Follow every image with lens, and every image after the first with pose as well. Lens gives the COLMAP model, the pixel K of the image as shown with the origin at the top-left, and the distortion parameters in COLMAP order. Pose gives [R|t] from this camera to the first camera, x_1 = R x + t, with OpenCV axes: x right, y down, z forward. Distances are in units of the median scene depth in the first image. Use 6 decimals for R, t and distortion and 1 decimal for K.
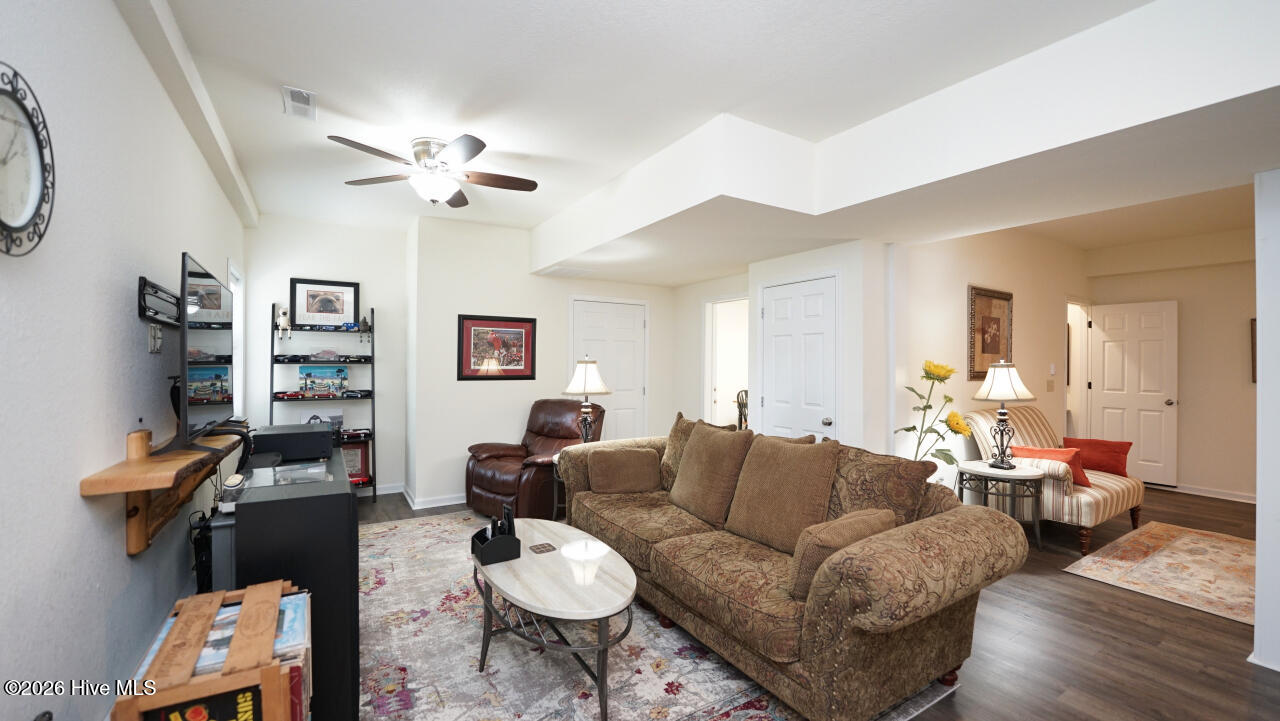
lens RADIAL K [[515.6, 0, 641.1], [0, 515.6, 359.6], [0, 0, 1]] dist [-0.031183, 0.003523]
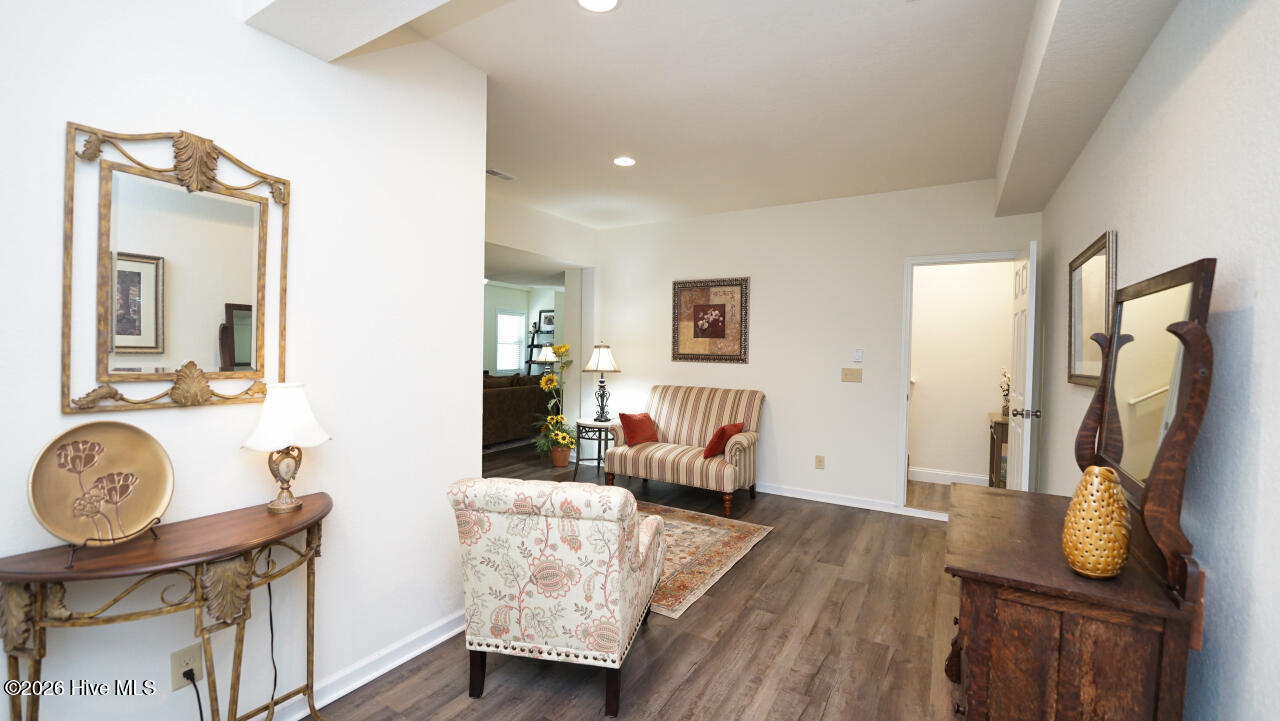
lens RADIAL K [[515.6, 0, 641.1], [0, 515.6, 359.6], [0, 0, 1]] dist [-0.031183, 0.003523]
pose [[0.452524, 0.018195, -0.891567, 2.499758], [-0.009312, 0.999834, 0.015678, 0.028954], [0.891704, 0.001208, 0.452618, 0.572441]]
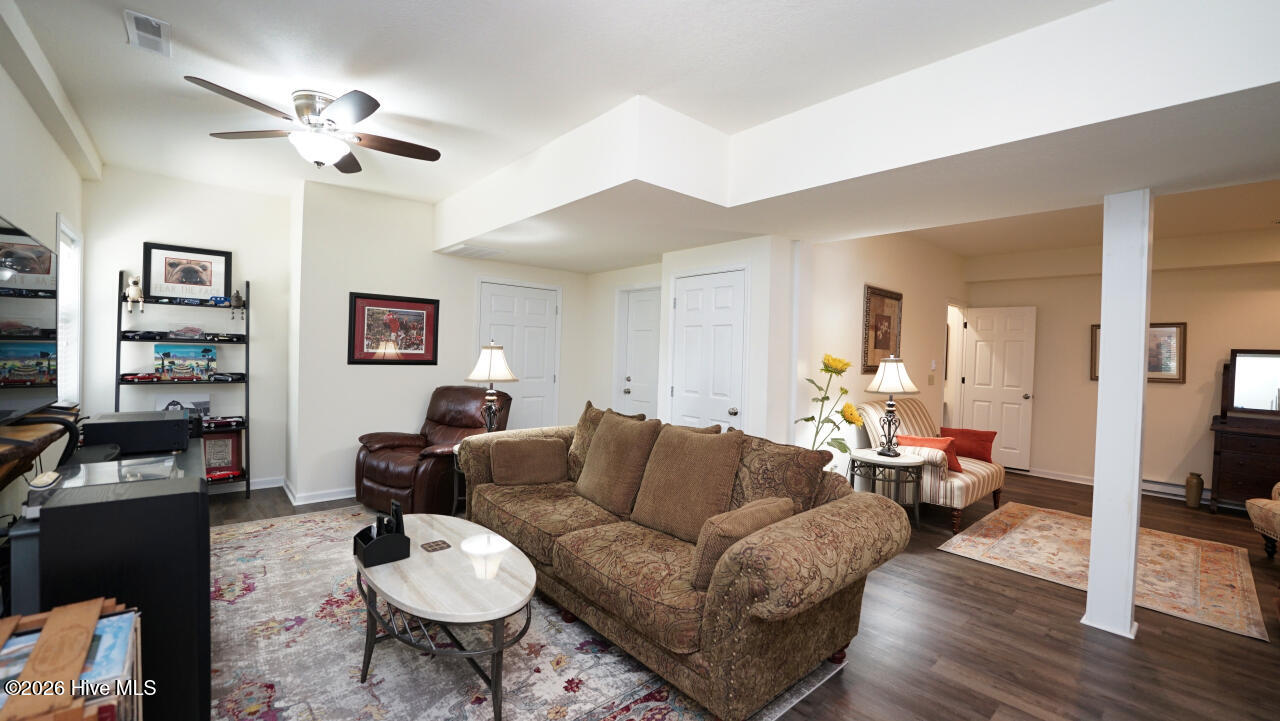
lens RADIAL K [[515.6, 0, 641.1], [0, 515.6, 359.6], [0, 0, 1]] dist [-0.031183, 0.003523]
pose [[0.986055, 0.021177, 0.165068, 0.012368], [-0.024875, 0.999483, 0.020368, 0.001276], [-0.164551, -0.024190, 0.986072, 0.026026]]
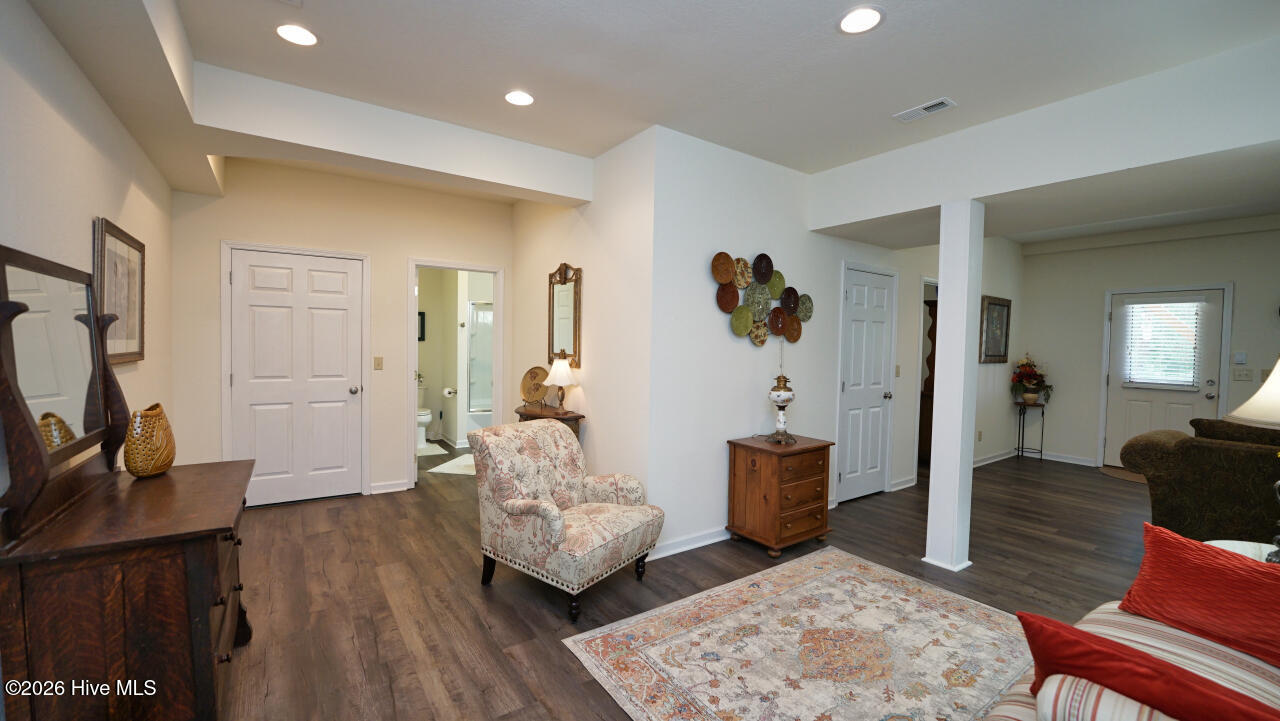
lens RADIAL K [[515.6, 0, 641.1], [0, 515.6, 359.6], [0, 0, 1]] dist [-0.031183, 0.003523]
pose [[-0.998352, -0.026831, -0.050731, 1.699905], [-0.028257, 0.999219, 0.027606, 0.024320], [0.049951, 0.028994, -0.998331, 1.782990]]
